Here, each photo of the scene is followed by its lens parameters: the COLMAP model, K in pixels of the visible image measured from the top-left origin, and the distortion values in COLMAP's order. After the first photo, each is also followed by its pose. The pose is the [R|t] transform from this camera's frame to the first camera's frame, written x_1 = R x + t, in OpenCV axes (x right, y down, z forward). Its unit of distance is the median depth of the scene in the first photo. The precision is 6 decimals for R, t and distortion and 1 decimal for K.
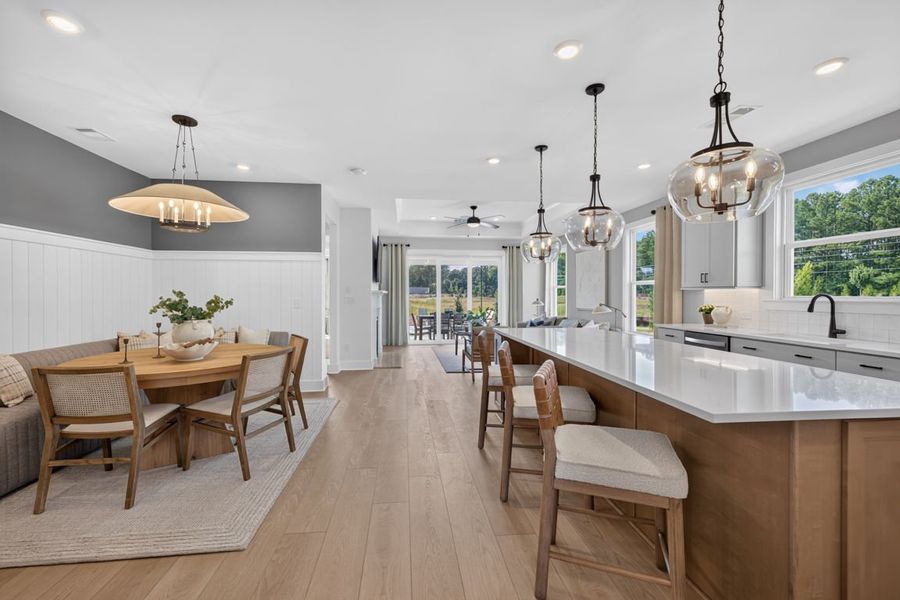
lens RADIAL K [[371.9, 0, 442.7], [0, 371.9, 297.9], [0, 0, 1]] dist [-0.000189, -0.000715]
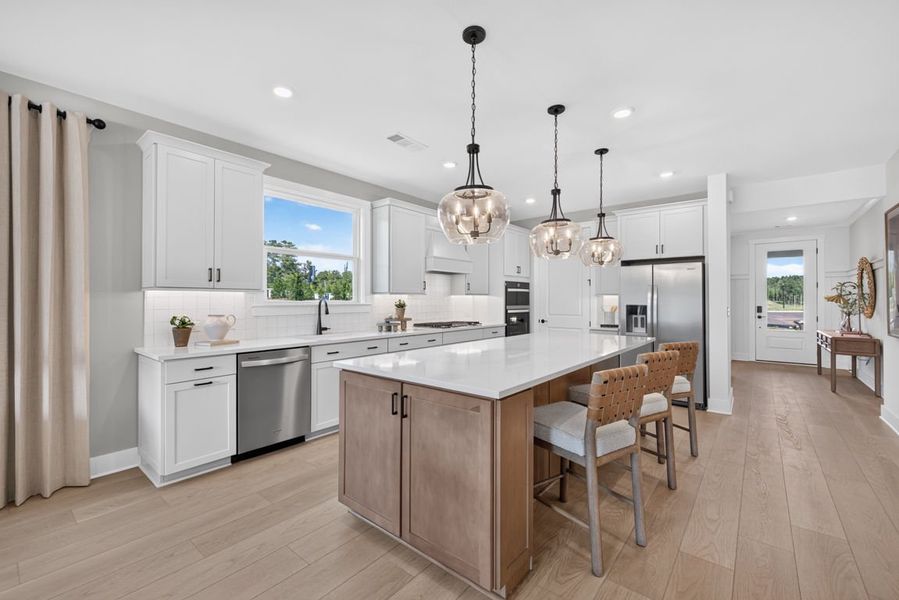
lens RADIAL K [[378.3, 0, 437.6], [0, 378.3, 298.9], [0, 0, 1]] dist [0.005646, 0.000052]
pose [[-0.694357, -0.001421, 0.719629, -0.074390], [0.004108, 0.999974, 0.005937, -0.010882], [-0.719619, 0.007079, -0.694333, 1.048103]]
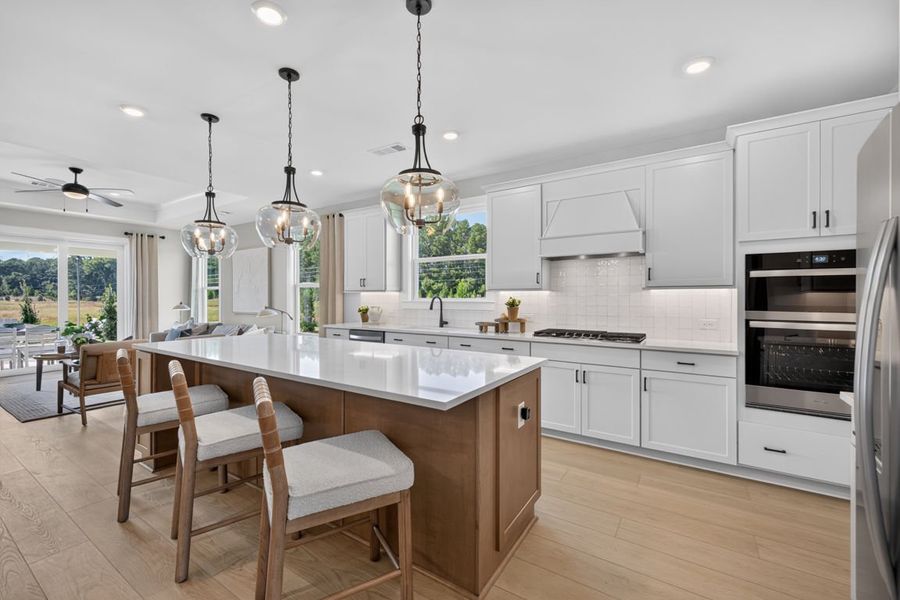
lens RADIAL K [[371.9, 0, 442.7], [0, 371.9, 297.9], [0, 0, 1]] dist [-0.000189, -0.000715]
pose [[0.629085, -0.002477, 0.777333, -0.036220], [0.007725, 0.999965, -0.003065, -0.000673], [-0.777298, 0.007933, 0.629082, 0.066807]]
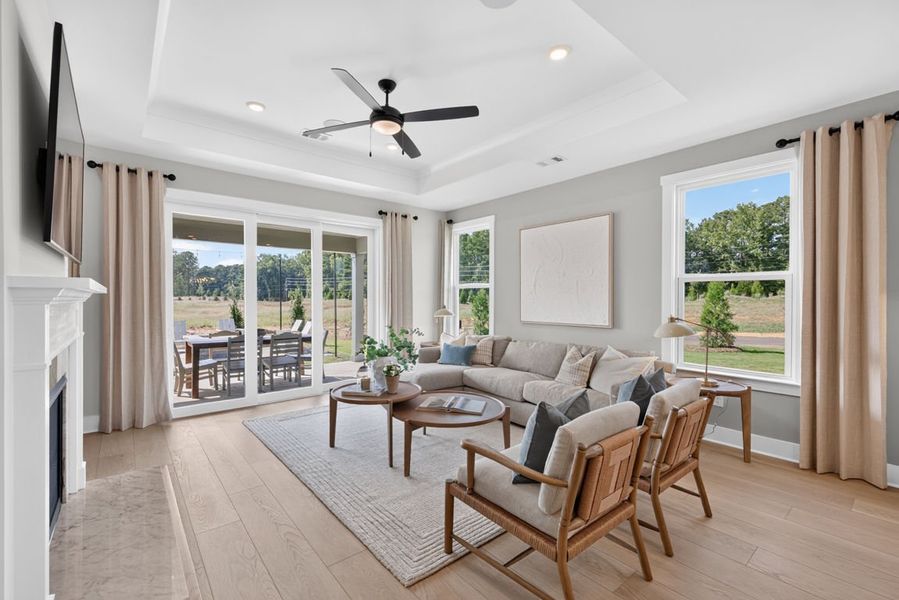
lens RADIAL K [[386.2, 0, 445.7], [0, 386.2, 301.9], [0, 0, 1]] dist [0.008833, -0.000393]
pose [[0.832510, -0.002773, 0.554003, -0.150931], [0.001830, 0.999996, 0.002255, -0.009736], [-0.554007, -0.000864, 0.832512, 0.922230]]
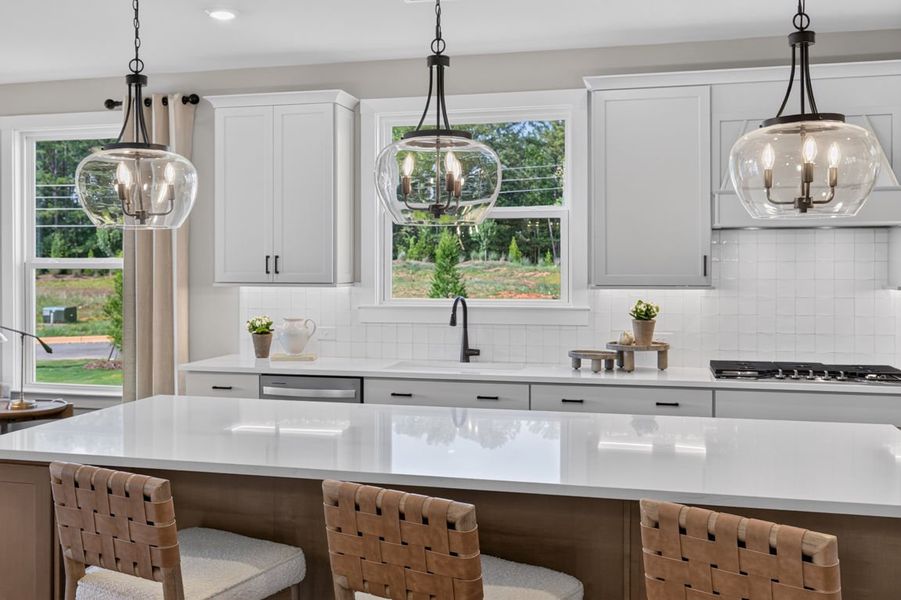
lens RADIAL K [[878.8, 0, 433.2], [0, 878.8, 268.0], [0, 0, 1]] dist [-0.002874, -0.003764]
pose [[0.345937, -0.006076, 0.938238, -0.299400], [0.011247, 0.999934, 0.002328, -0.043960], [-0.938190, 0.009747, 0.345982, 0.335862]]
